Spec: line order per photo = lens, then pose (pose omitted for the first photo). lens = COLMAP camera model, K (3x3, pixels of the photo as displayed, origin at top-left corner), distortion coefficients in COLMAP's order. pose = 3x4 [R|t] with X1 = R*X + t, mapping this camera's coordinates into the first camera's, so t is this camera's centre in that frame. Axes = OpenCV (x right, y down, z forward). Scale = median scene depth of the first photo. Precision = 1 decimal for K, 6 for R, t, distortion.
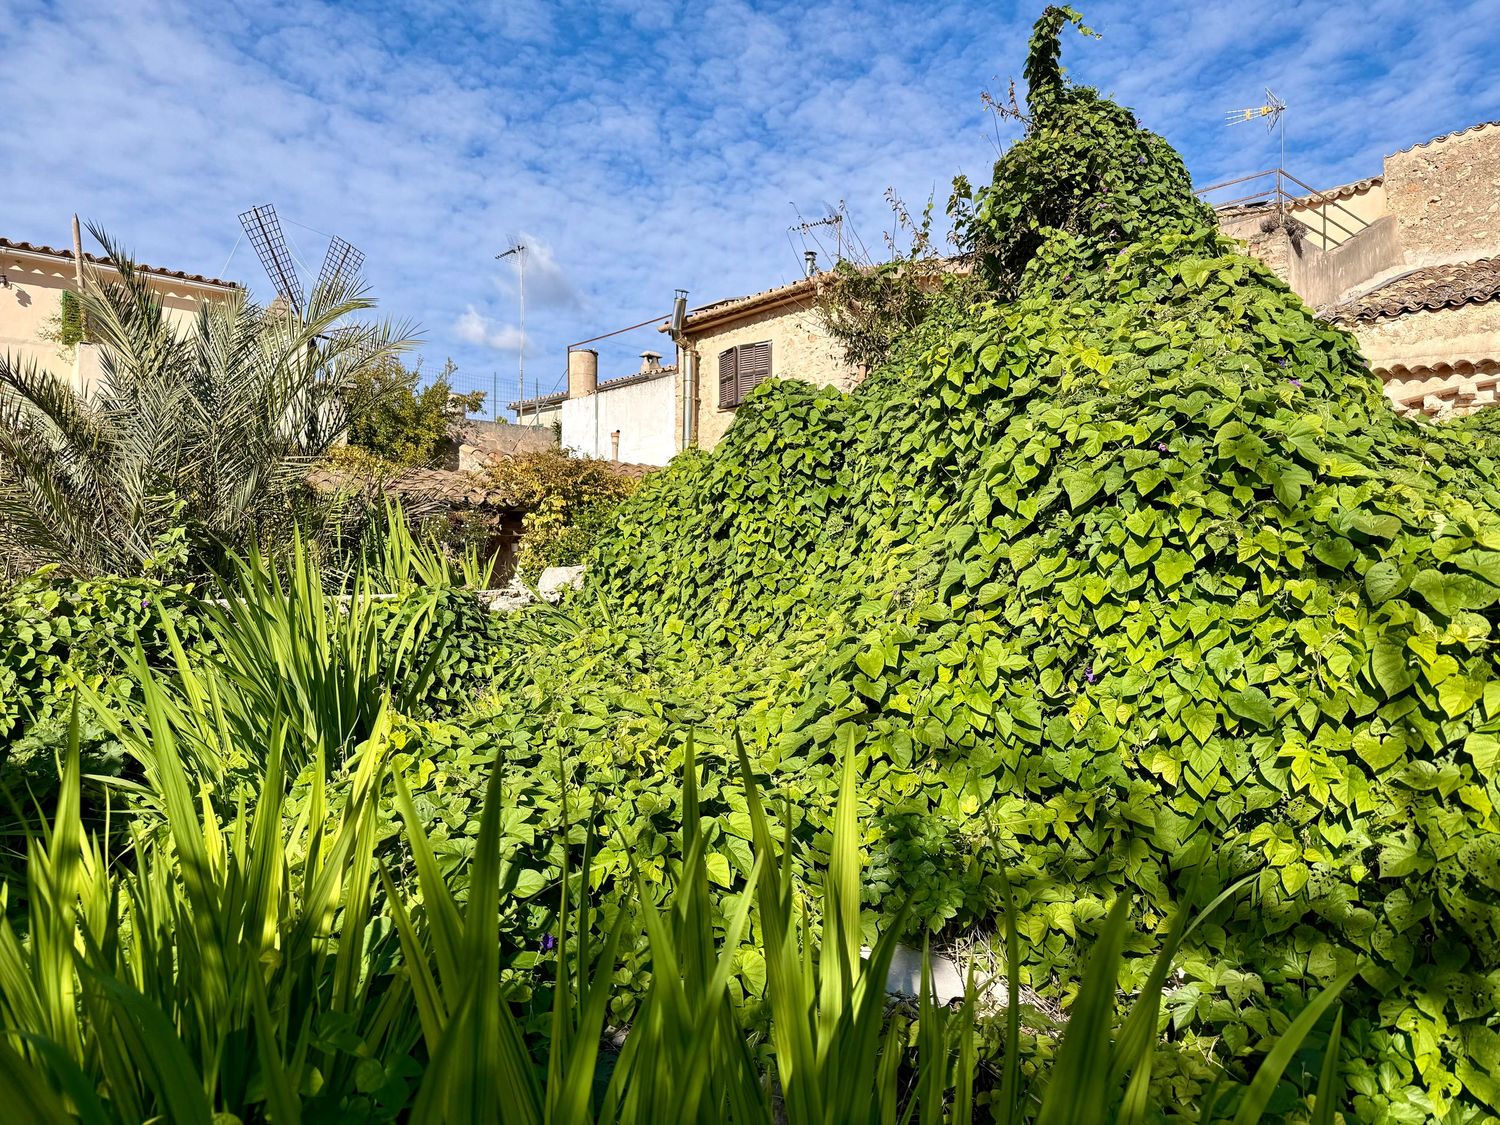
lens RADIAL K [[1047.4, 0, 749.6], [0, 1047.4, 570.9], [0, 0, 1]] dist [0.066202, -0.089571]
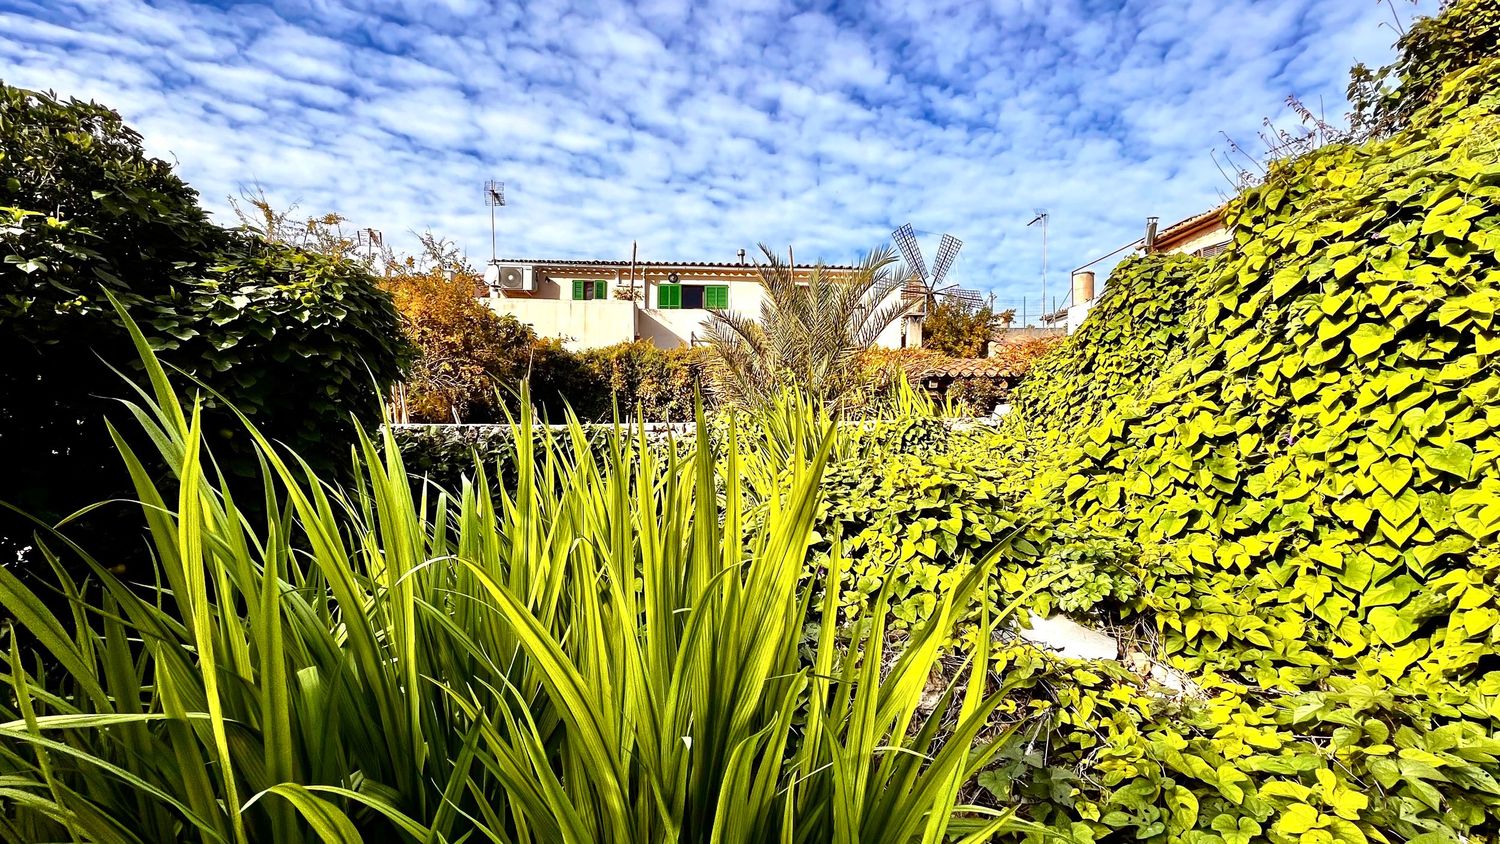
lens RADIAL K [[649.7, 0, 750.0], [0, 649.7, 422.0], [0, 0, 1]] dist [-0.018256, -0.000012]
pose [[0.766905, -0.019774, -0.641456, 0.290315], [0.006819, 0.999720, -0.022665, 0.083648], [0.641724, 0.013007, 0.766825, 0.059006]]
